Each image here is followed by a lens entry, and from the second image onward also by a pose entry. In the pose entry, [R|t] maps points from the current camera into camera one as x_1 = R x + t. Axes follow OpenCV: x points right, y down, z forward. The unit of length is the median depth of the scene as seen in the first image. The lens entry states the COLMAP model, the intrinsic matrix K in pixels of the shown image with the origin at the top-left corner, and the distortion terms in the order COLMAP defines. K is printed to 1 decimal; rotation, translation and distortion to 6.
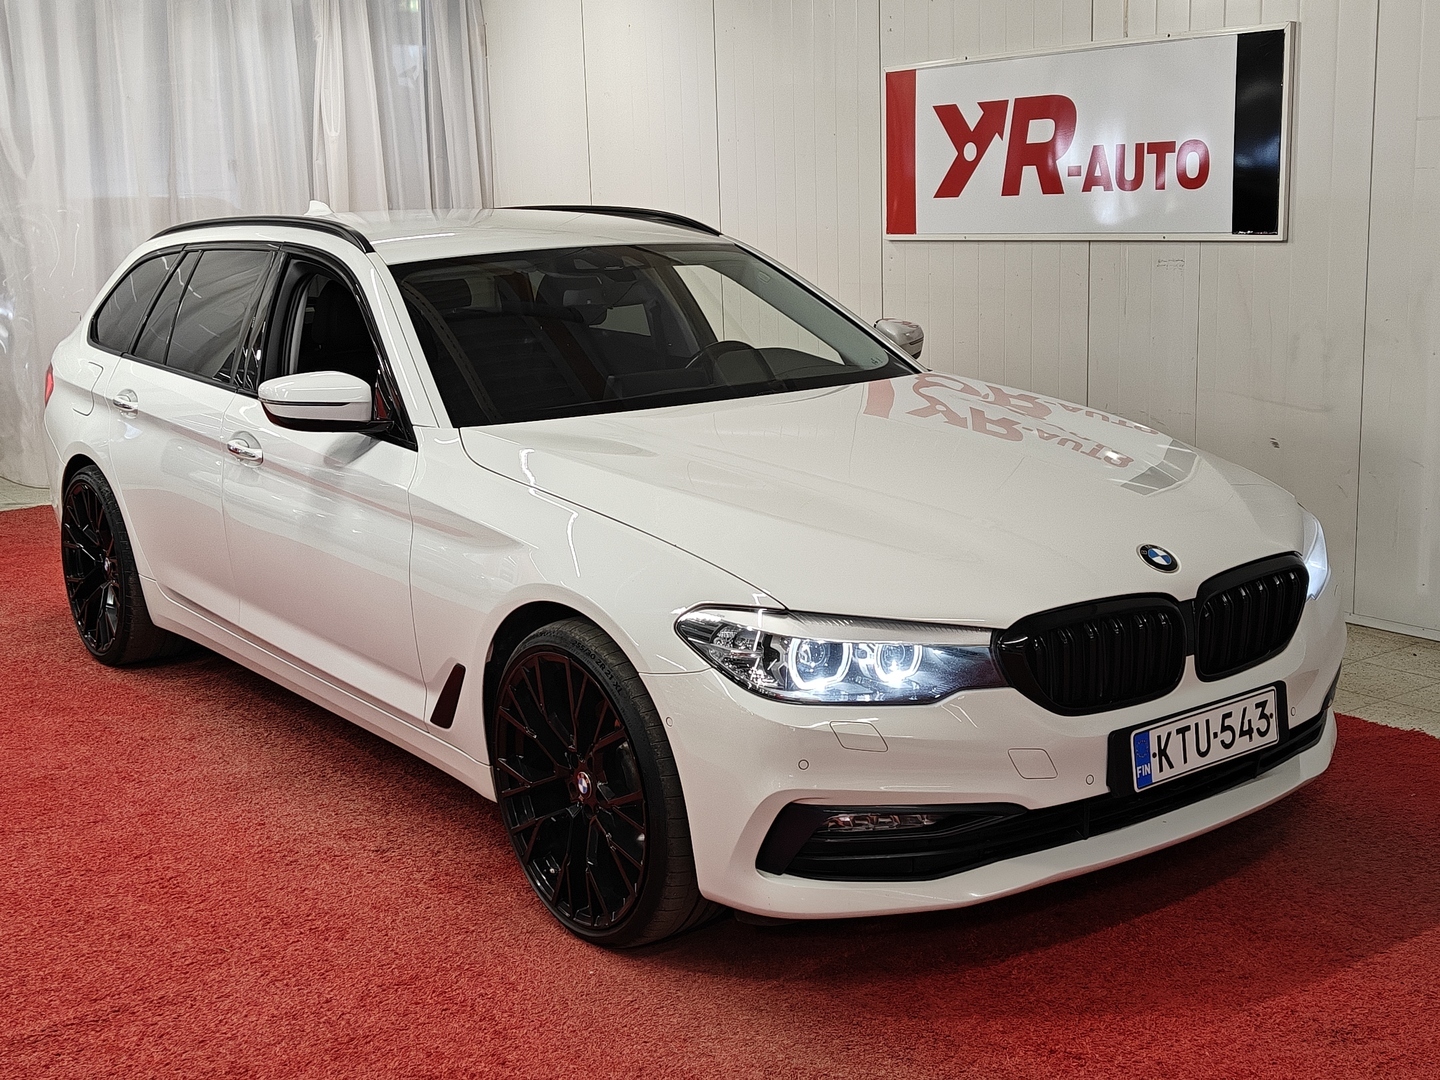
lens RADIAL K [[1697.9, 0, 720.0], [0, 1697.9, 540.0], [0, 0, 1]] dist [0.003686, 0.001279]
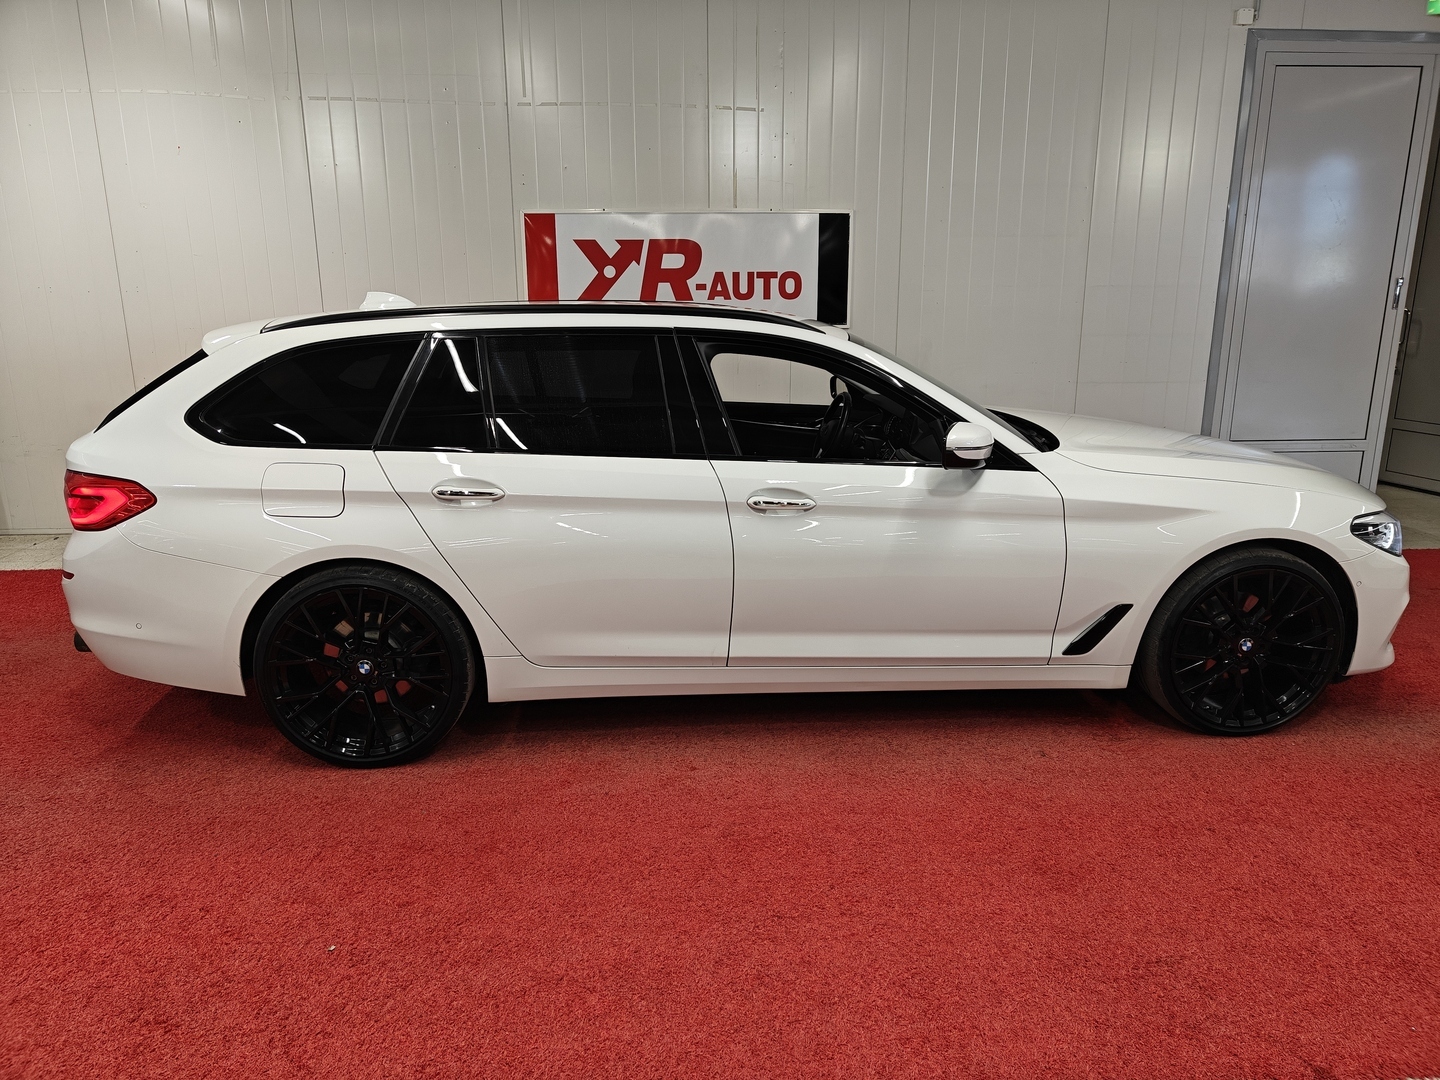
lens RADIAL K [[992.9, 0, 727.2], [0, 992.9, 534.5], [0, 0, 1]] dist [0.001236, -0.003139]
pose [[0.561065, -0.169250, 0.810284, -0.607162], [0.152732, 0.983234, 0.099619, -0.074315], [-0.813559, 0.067864, 0.577508, 0.446885]]
